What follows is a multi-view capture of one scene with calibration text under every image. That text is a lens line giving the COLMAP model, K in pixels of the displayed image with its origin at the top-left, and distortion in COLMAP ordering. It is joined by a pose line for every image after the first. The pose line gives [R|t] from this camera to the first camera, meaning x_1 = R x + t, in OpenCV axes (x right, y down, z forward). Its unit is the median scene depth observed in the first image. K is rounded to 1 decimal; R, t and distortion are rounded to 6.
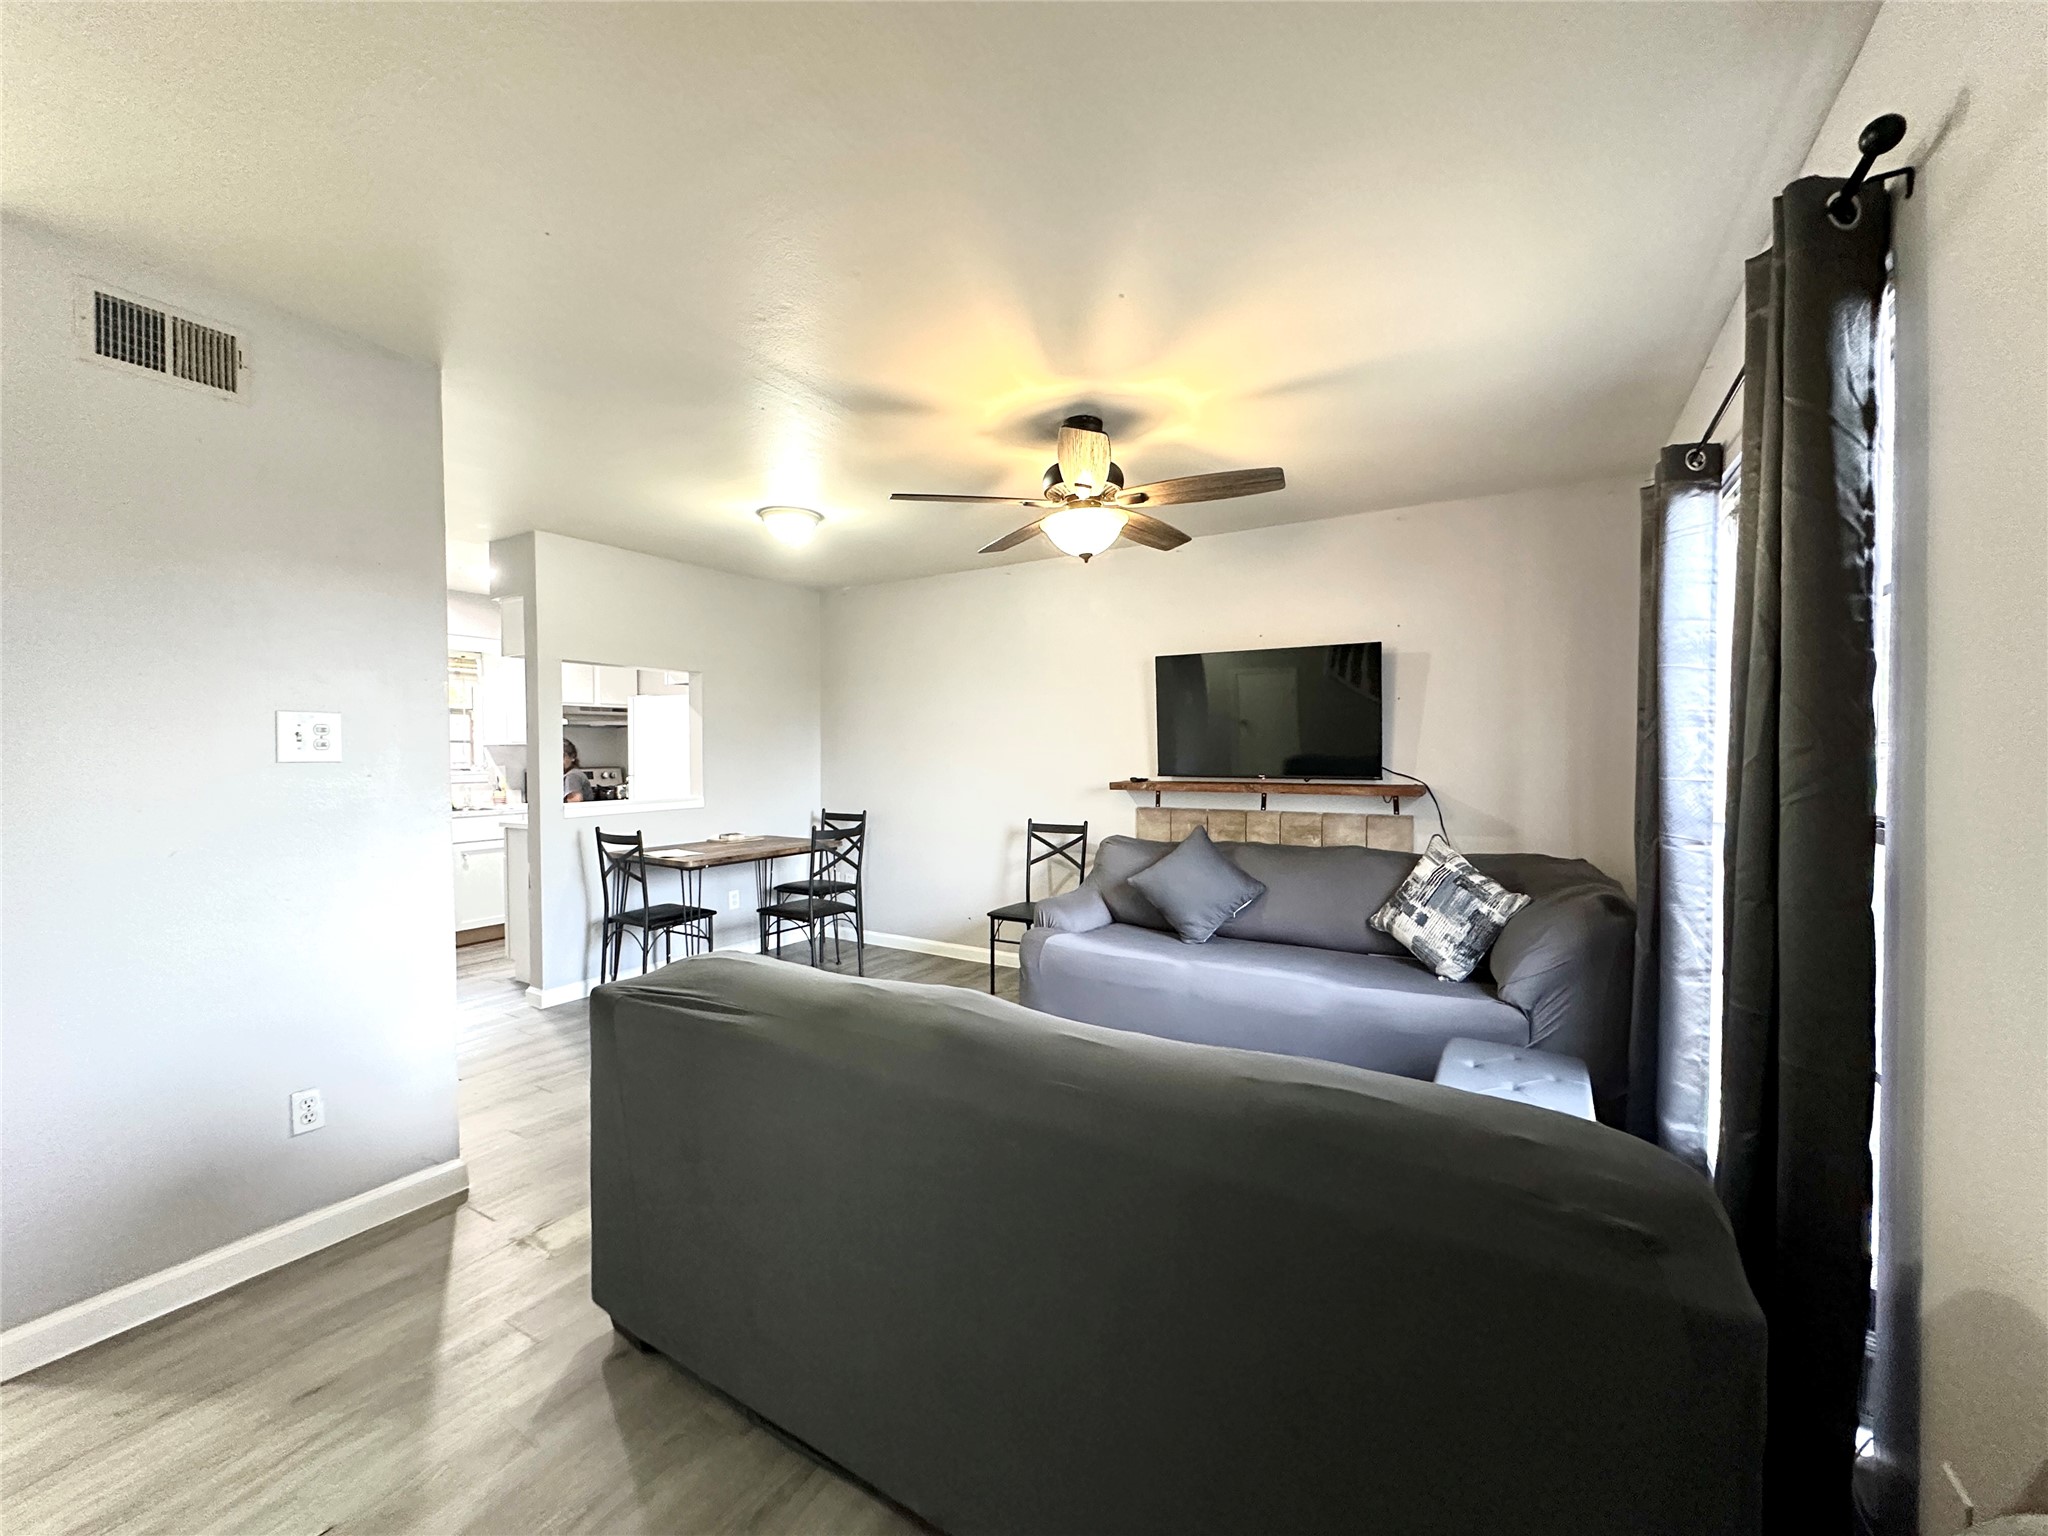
lens RADIAL K [[815.7, 0, 1024.0], [0, 815.7, 768.0], [0, 0, 1]] dist [-0.002913, 0.000480]
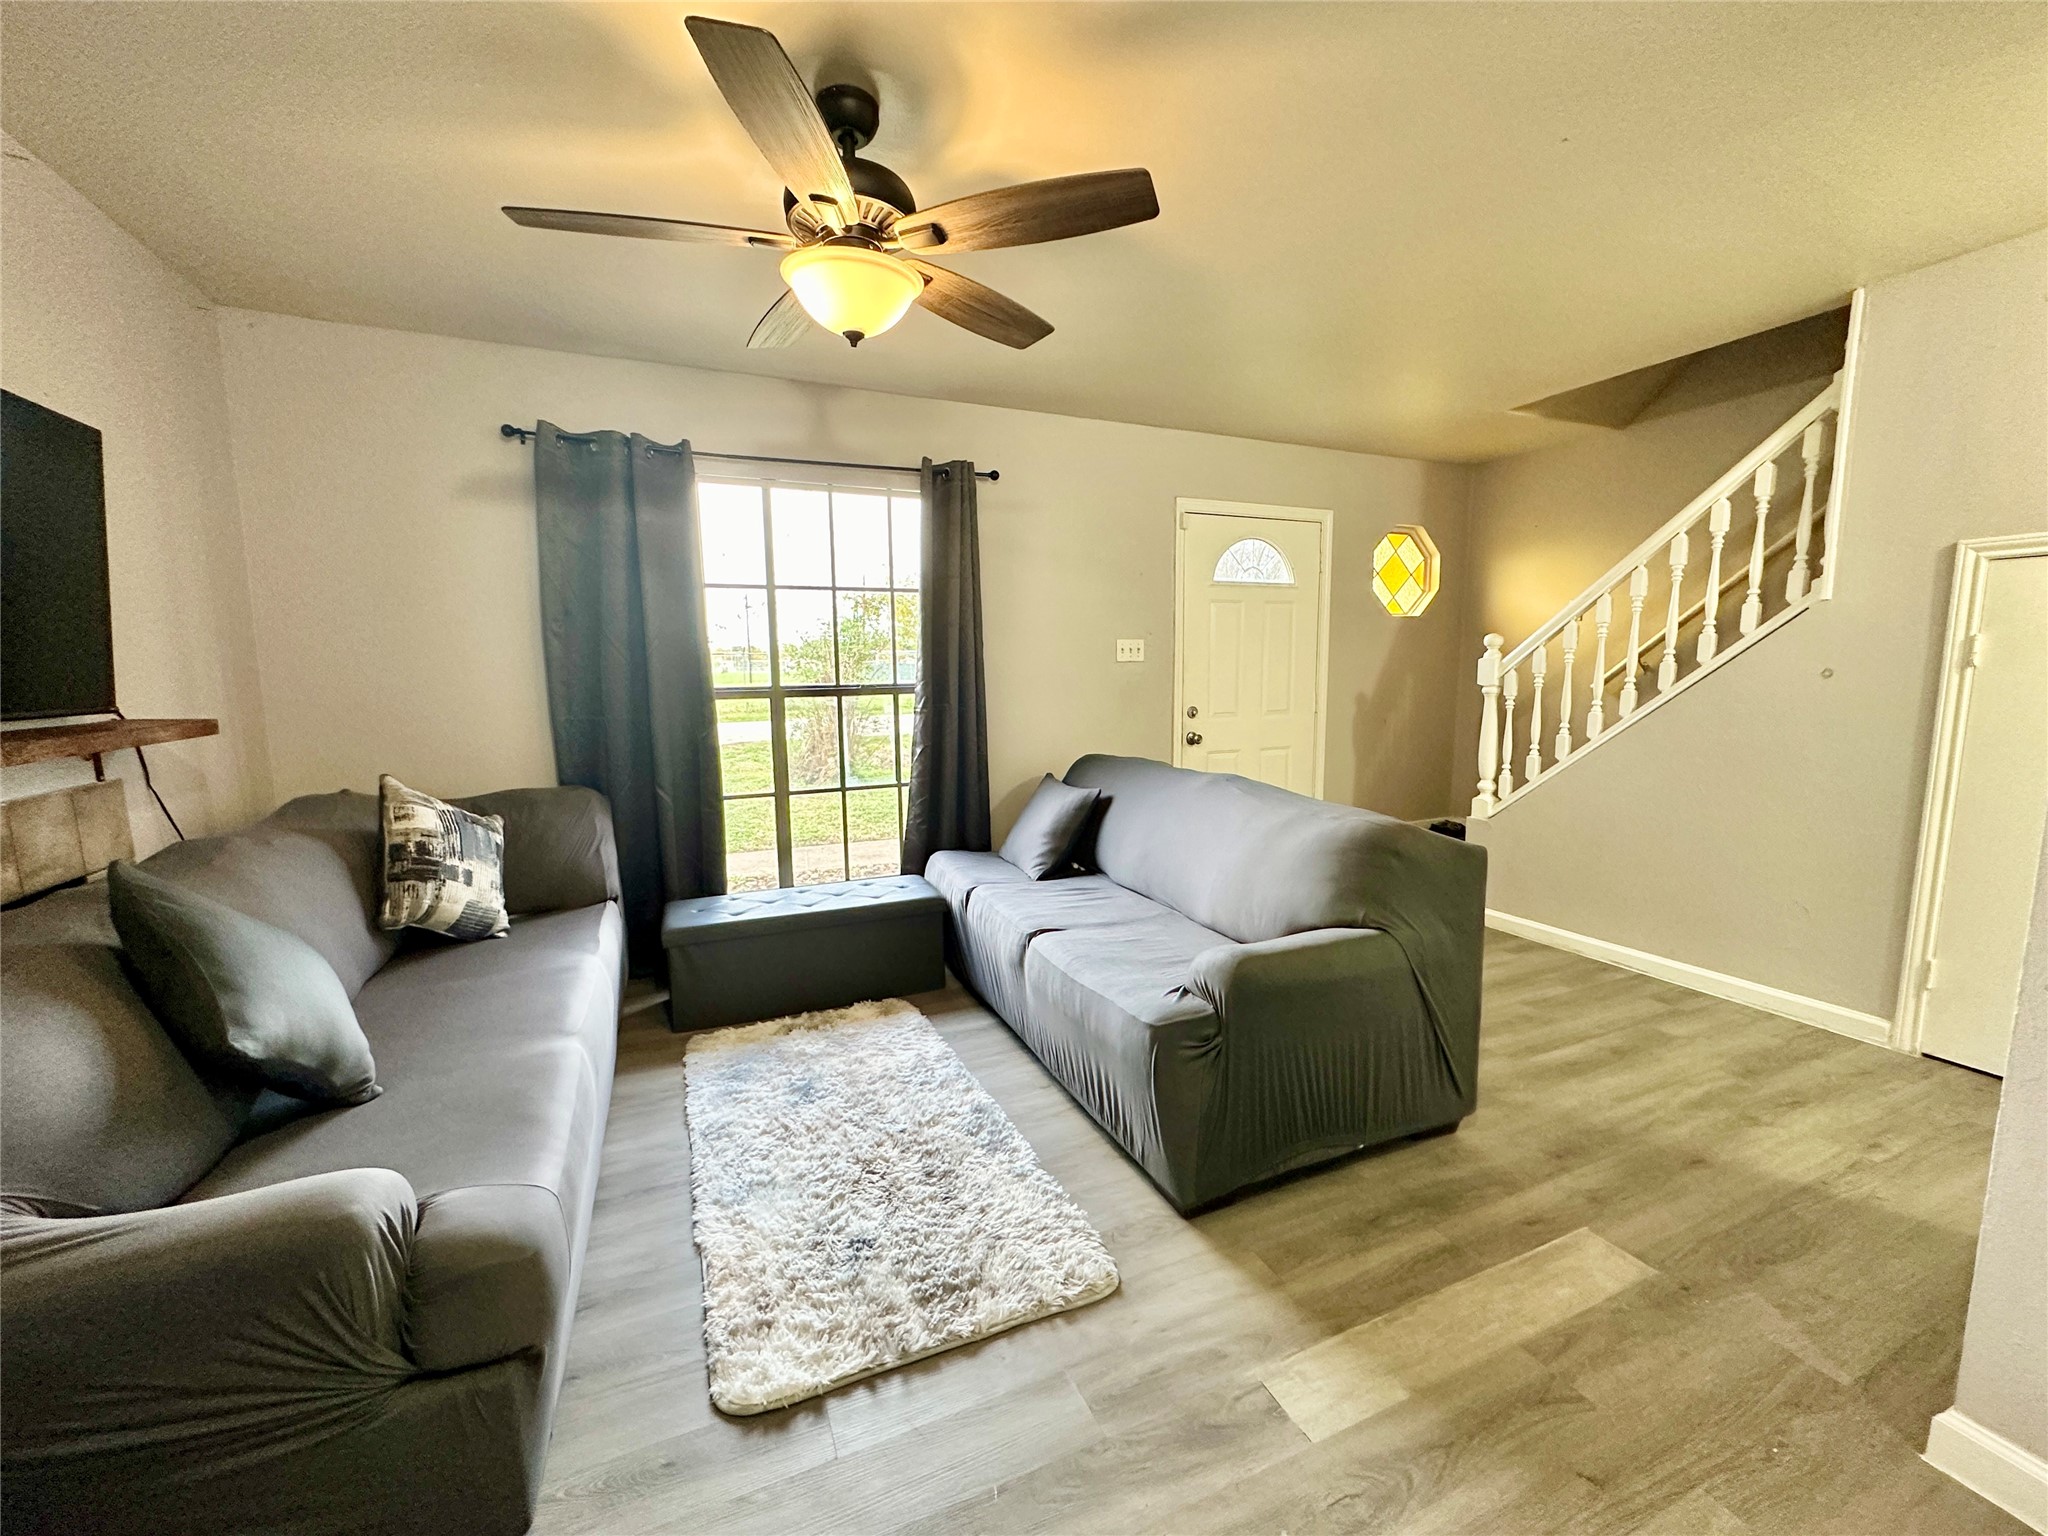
lens RADIAL K [[815.7, 0, 1024.0], [0, 815.7, 768.0], [0, 0, 1]] dist [-0.002913, 0.000480]
pose [[-0.821307, -0.059685, 0.567356, -0.264129], [0.023943, 0.990029, 0.138811, -0.006853], [-0.569984, 0.127591, -0.811689, 0.940776]]
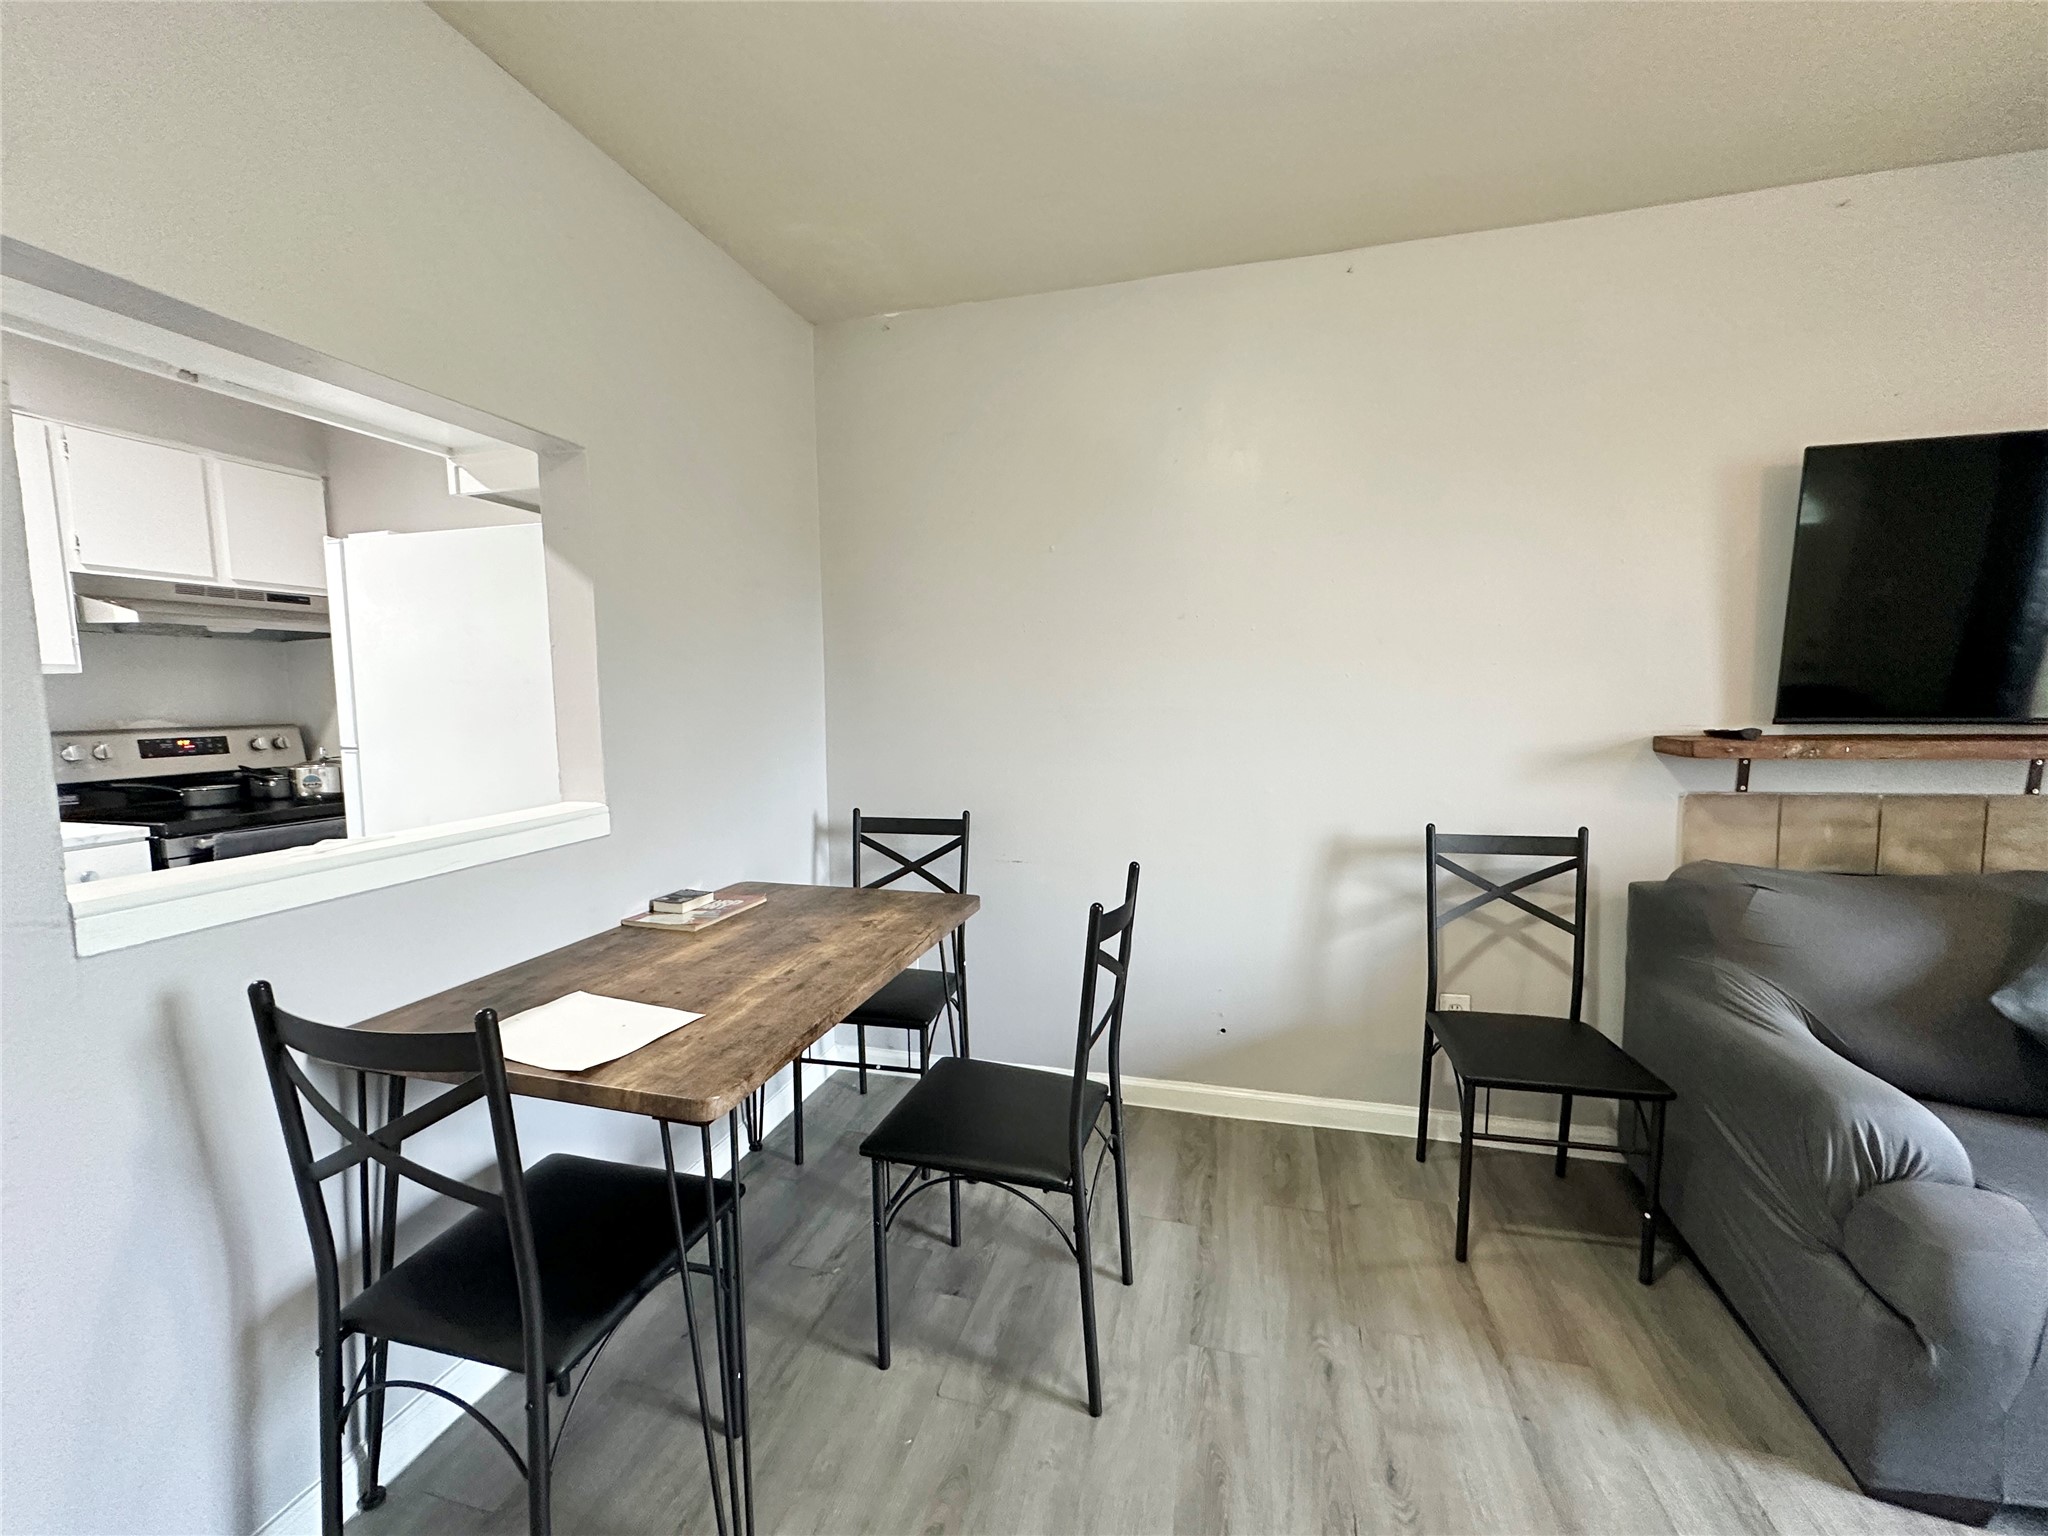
lens RADIAL K [[815.7, 0, 1024.0], [0, 815.7, 768.0], [0, 0, 1]] dist [-0.002913, 0.000480]
pose [[0.959413, -0.035521, 0.279757, -0.356163], [0.016137, 0.997325, 0.071292, -0.004927], [-0.281541, -0.063884, 0.957420, 0.680524]]
